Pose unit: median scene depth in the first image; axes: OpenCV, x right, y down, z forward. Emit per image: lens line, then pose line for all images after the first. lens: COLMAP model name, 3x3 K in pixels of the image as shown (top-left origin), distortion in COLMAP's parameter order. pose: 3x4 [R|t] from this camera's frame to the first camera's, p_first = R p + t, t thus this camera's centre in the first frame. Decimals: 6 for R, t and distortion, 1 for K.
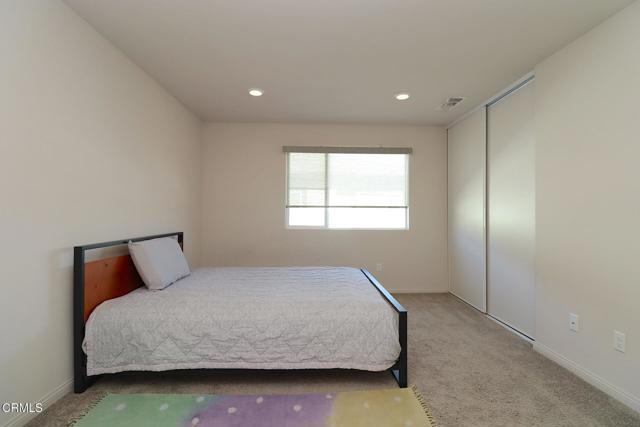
lens RADIAL K [[296.6, 0, 326.1], [0, 296.6, 213.7], [0, 0, 1]] dist [-0.003028, -0.010893]
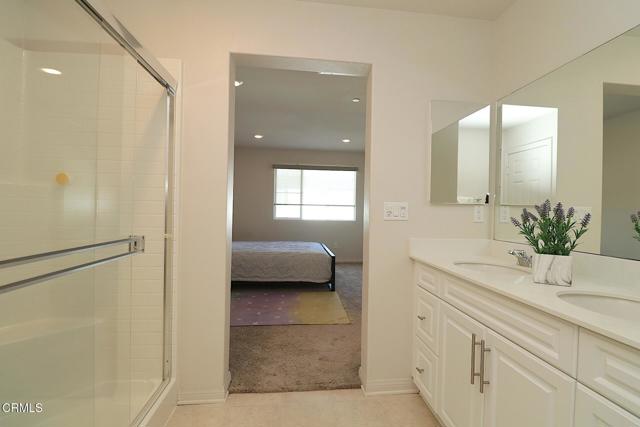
lens RADIAL K [[296.6, 0, 328.2], [0, 296.6, 213.0], [0, 0, 1]] dist [-0.003028, -0.010893]
pose [[0.997158, 0.016182, 0.073585, 0.060310], [-0.016870, 0.999820, 0.008737, 0.002687], [-0.073430, -0.009953, 0.997251, -1.100990]]
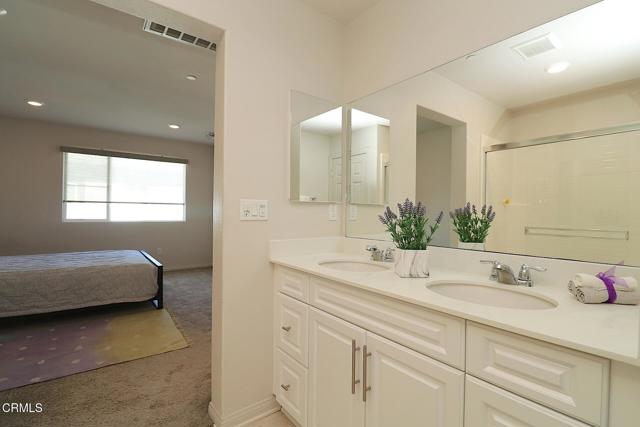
lens RADIAL K [[296.6, 0, 329.4], [0, 296.6, 211.5], [0, 0, 1]] dist [-0.003028, -0.010893]
pose [[0.805227, 0.006232, 0.592933, 0.028568], [-0.009373, 0.999954, 0.002218, 0.001896], [-0.592892, -0.007343, 0.805248, -0.956981]]
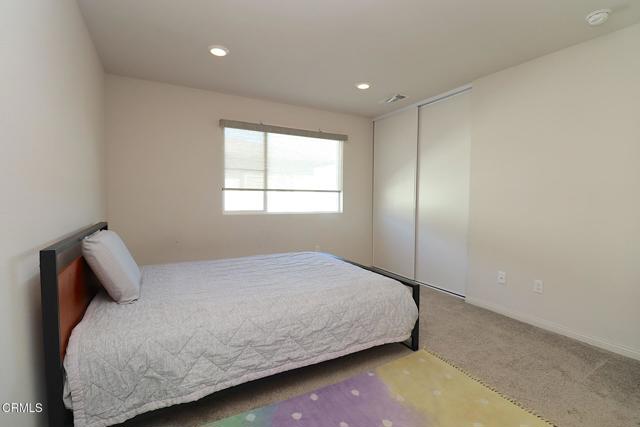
lens RADIAL K [[296.6, 0, 328.6], [0, 296.6, 213.1], [0, 0, 1]] dist [-0.003028, -0.010893]
pose [[0.893752, -0.020702, 0.448083, -0.536472], [-0.003593, 0.998572, 0.053301, -0.002772], [-0.448546, -0.049248, 0.892402, 0.154824]]
